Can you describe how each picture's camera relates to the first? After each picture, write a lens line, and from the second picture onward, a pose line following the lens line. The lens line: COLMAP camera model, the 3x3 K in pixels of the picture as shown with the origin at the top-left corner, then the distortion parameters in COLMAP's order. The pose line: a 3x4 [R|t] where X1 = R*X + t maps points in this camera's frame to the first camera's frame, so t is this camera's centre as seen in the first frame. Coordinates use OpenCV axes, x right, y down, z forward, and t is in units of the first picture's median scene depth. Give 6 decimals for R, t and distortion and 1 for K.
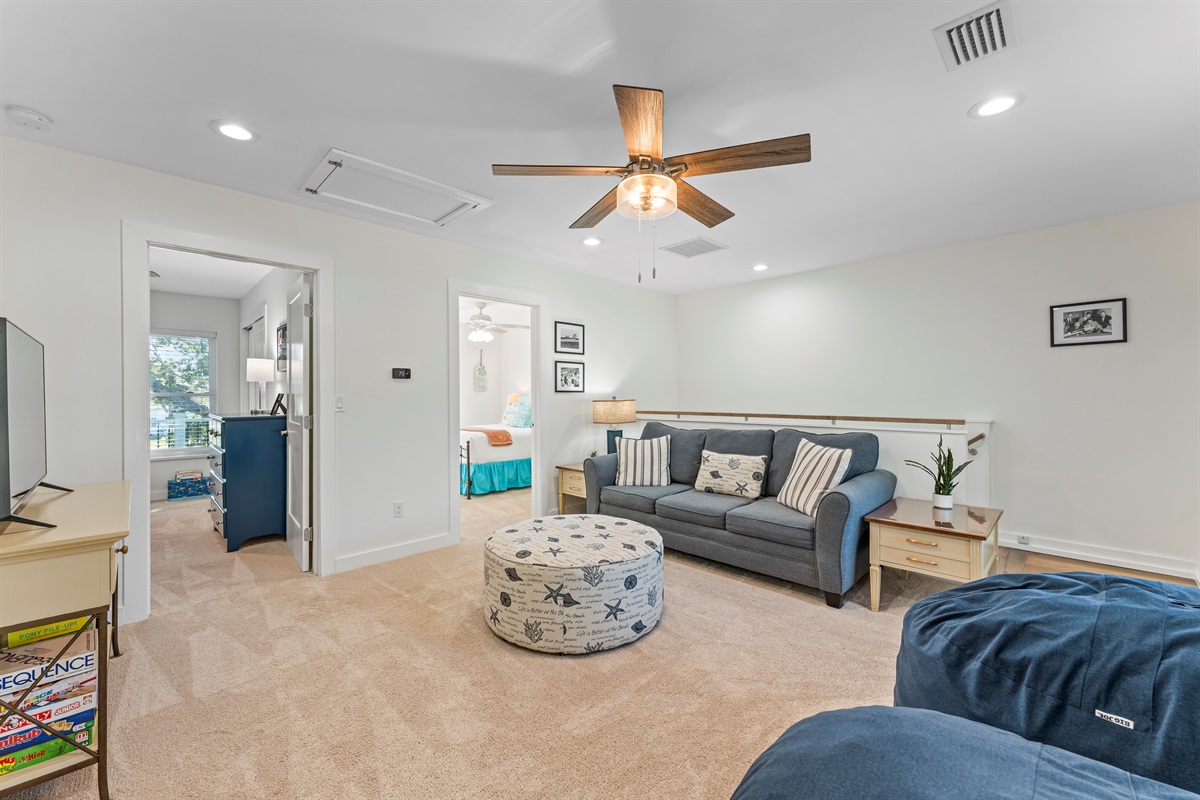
lens RADIAL K [[475.9, 0, 602.8], [0, 475.9, 398.8], [0, 0, 1]] dist [0.000090, 0.000150]
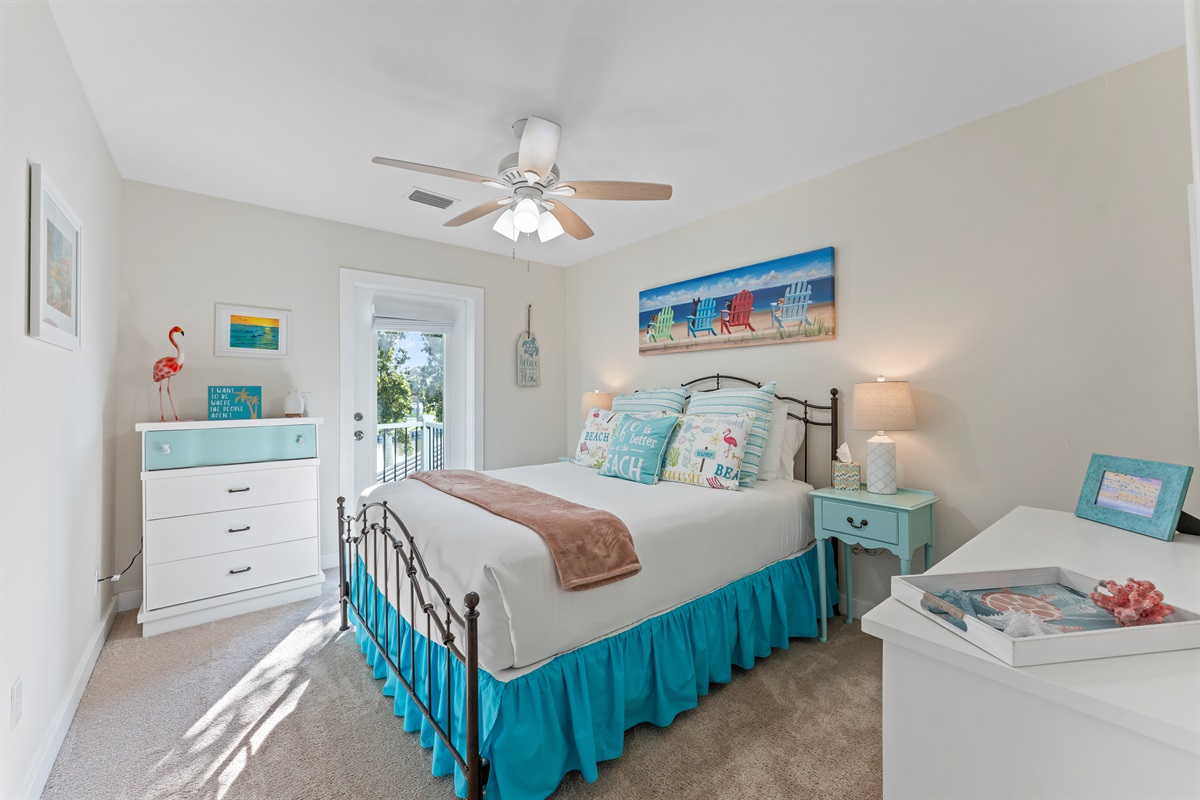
lens RADIAL K [[475.9, 0, 600.2], [0, 475.9, 396.7], [0, 0, 1]] dist [0.000090, 0.000150]
pose [[0.994708, -0.000097, -0.102744, -0.222603], [-0.000743, 0.999967, -0.008134, -0.003341], [0.102741, 0.008168, 0.994675, 0.874959]]
